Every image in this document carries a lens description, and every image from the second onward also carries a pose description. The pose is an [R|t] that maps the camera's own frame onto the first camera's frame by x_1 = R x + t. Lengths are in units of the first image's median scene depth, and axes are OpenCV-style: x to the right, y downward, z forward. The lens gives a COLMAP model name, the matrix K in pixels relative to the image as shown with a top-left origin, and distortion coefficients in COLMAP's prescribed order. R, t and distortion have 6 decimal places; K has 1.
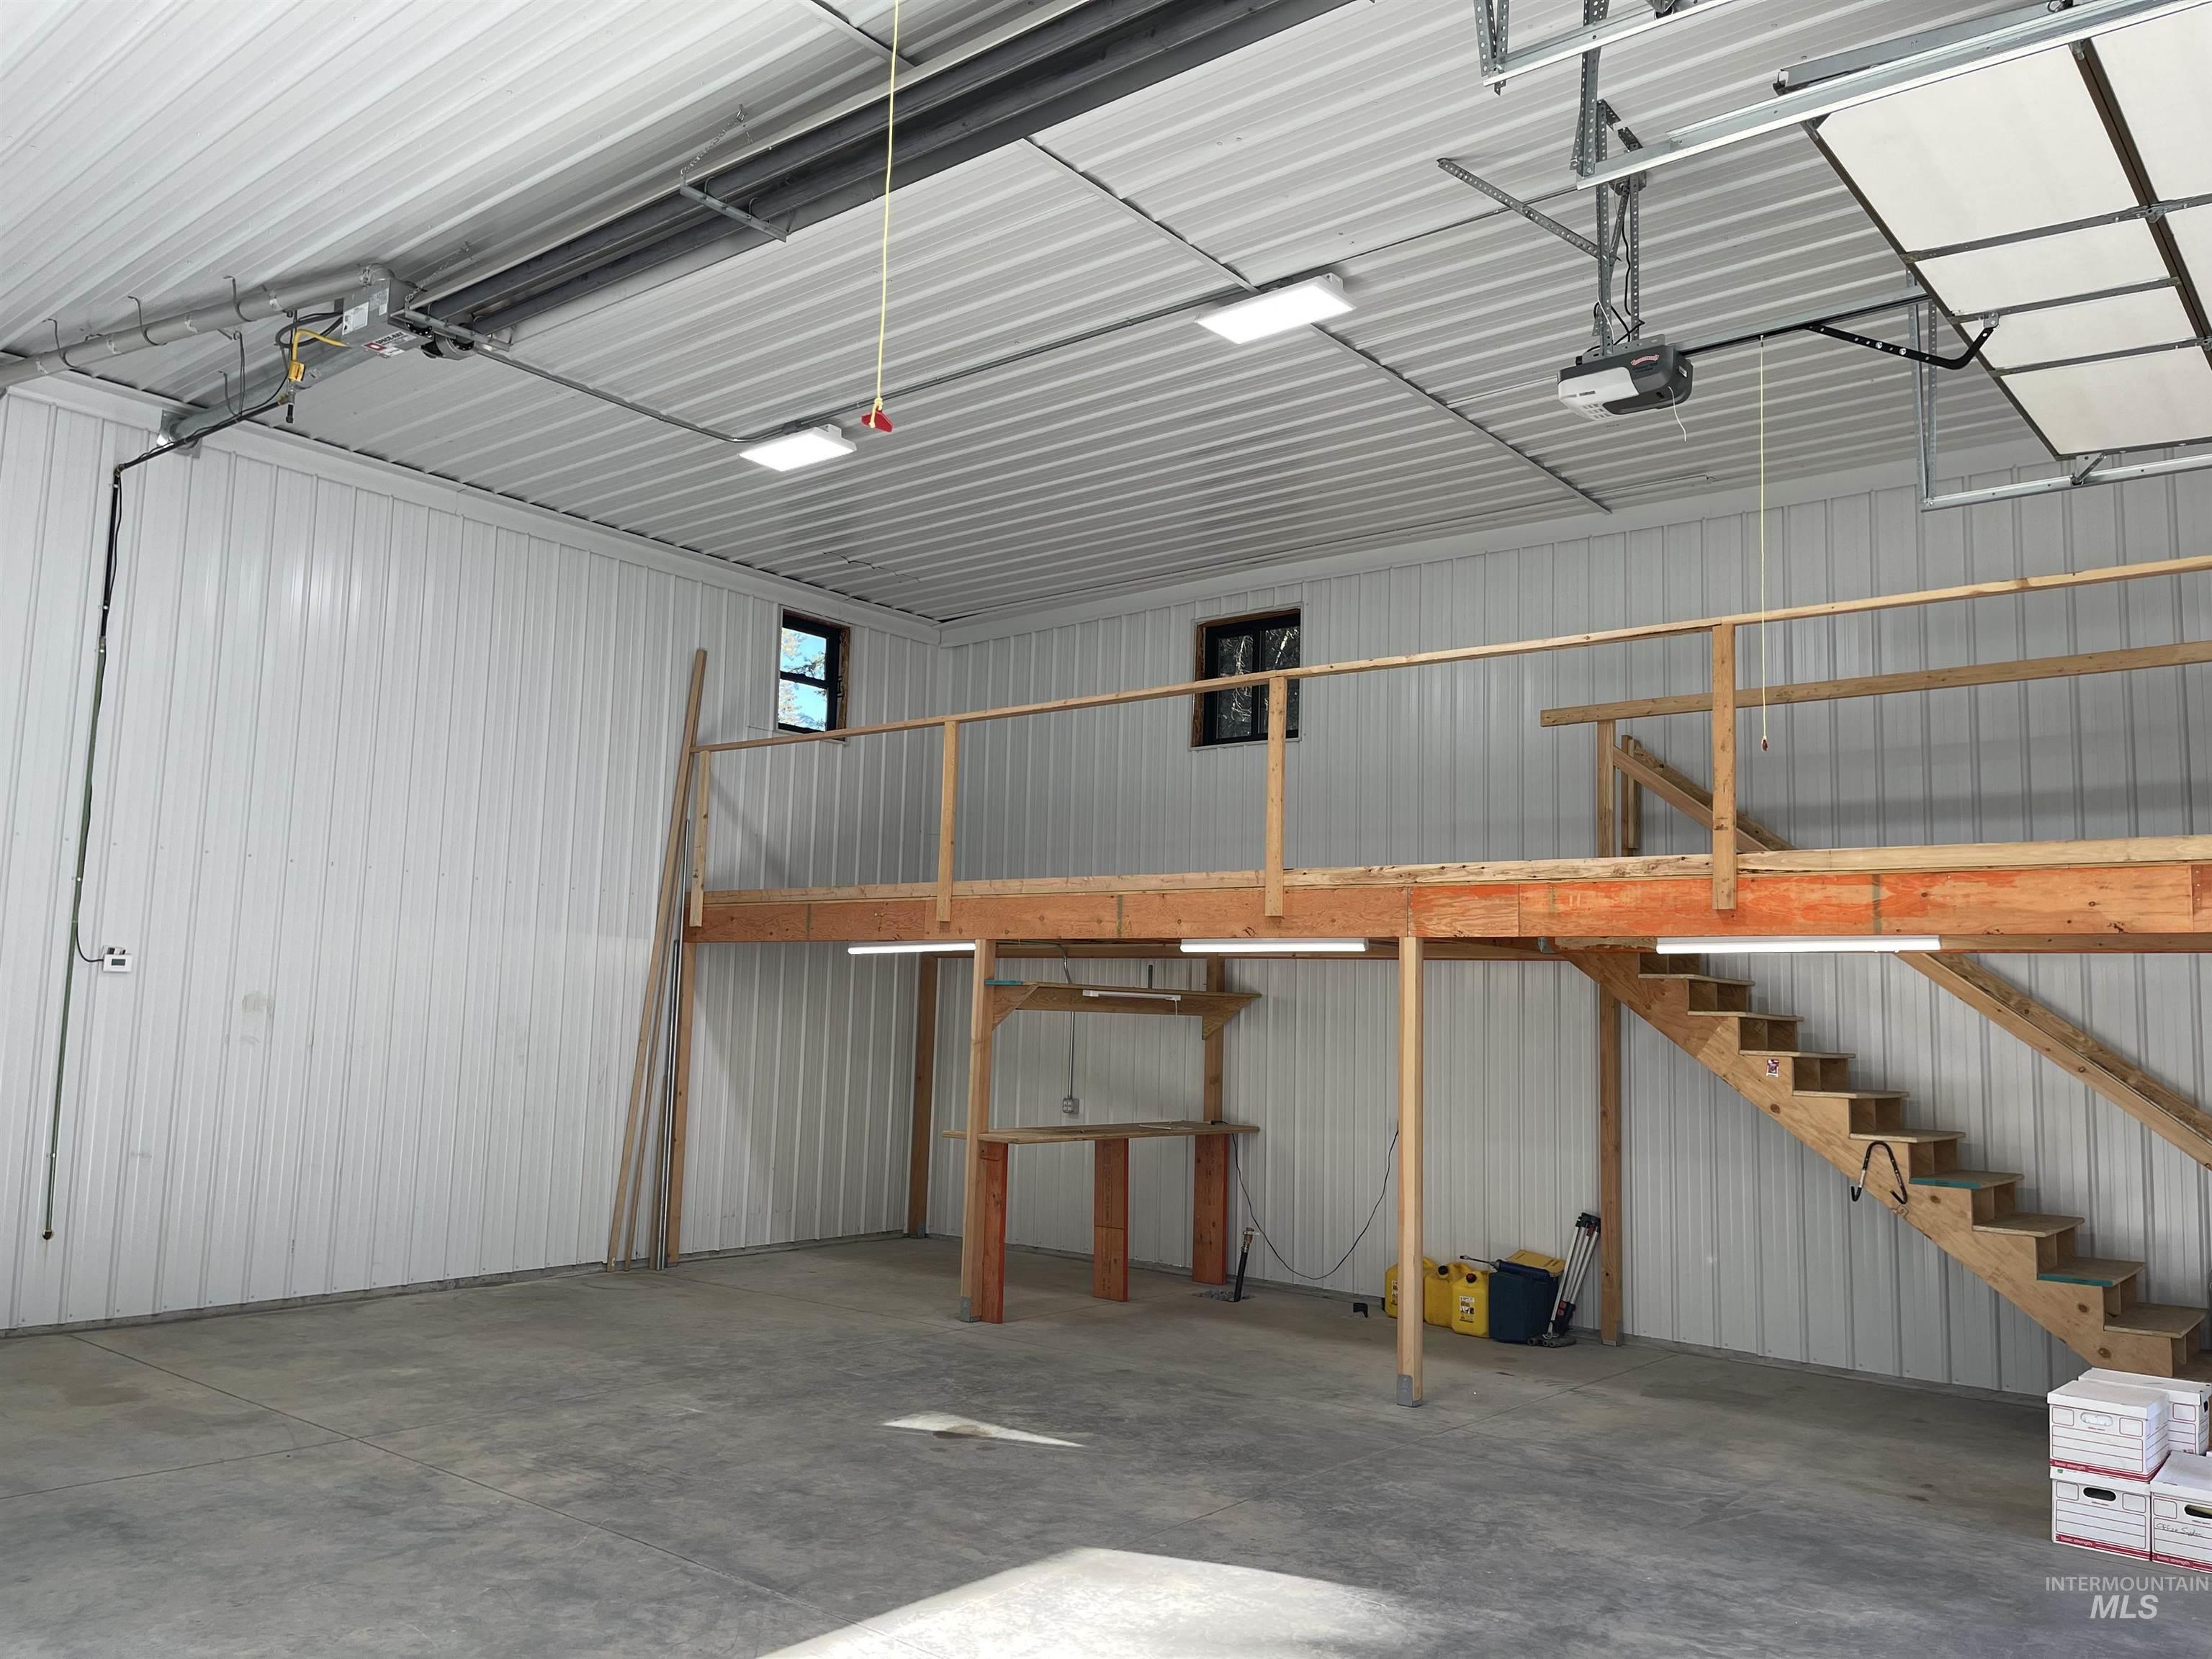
lens RADIAL K [[1674.1, 0, 1106.0], [0, 1674.1, 829.5], [0, 0, 1]] dist [0.079008, -0.113853]
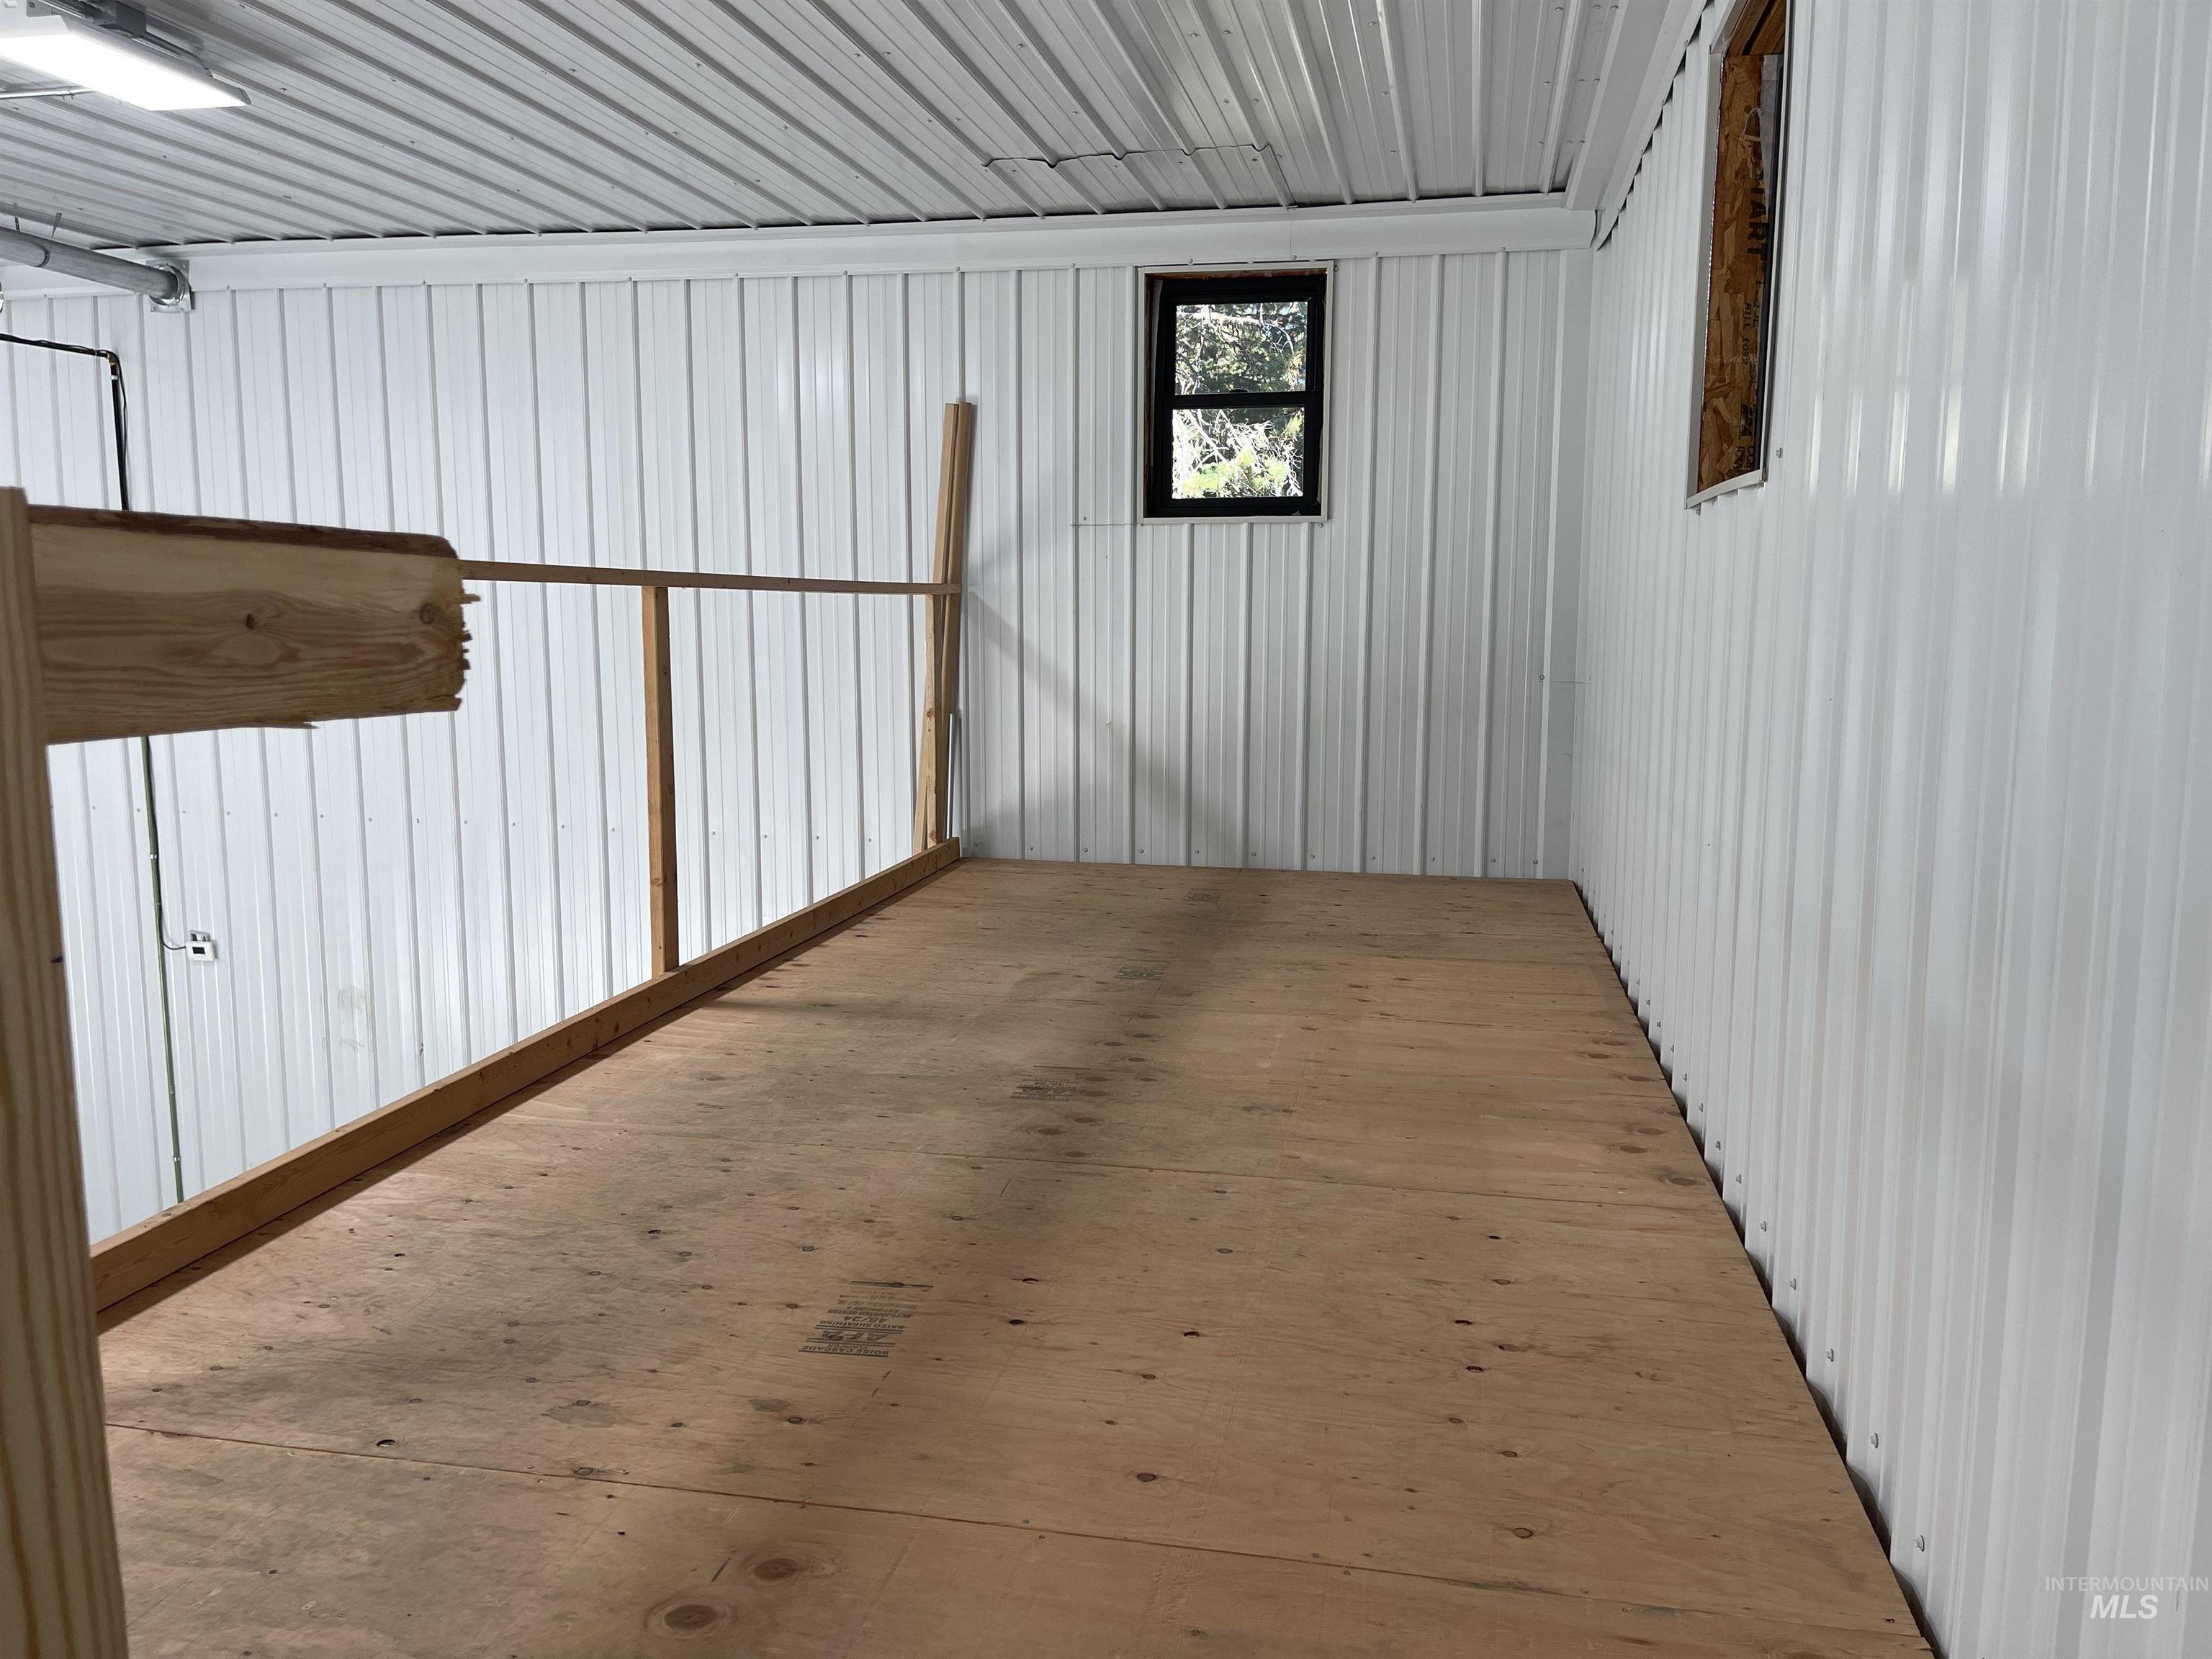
lens RADIAL K [[1674.1, 0, 1106.0], [0, 1674.1, 829.5], [0, 0, 1]] dist [0.079008, -0.113853]
pose [[0.461325, 0.092133, -0.882435, 0.354229], [0.110519, 0.980880, 0.160189, -0.063612], [0.880321, -0.171425, 0.442322, 0.957403]]
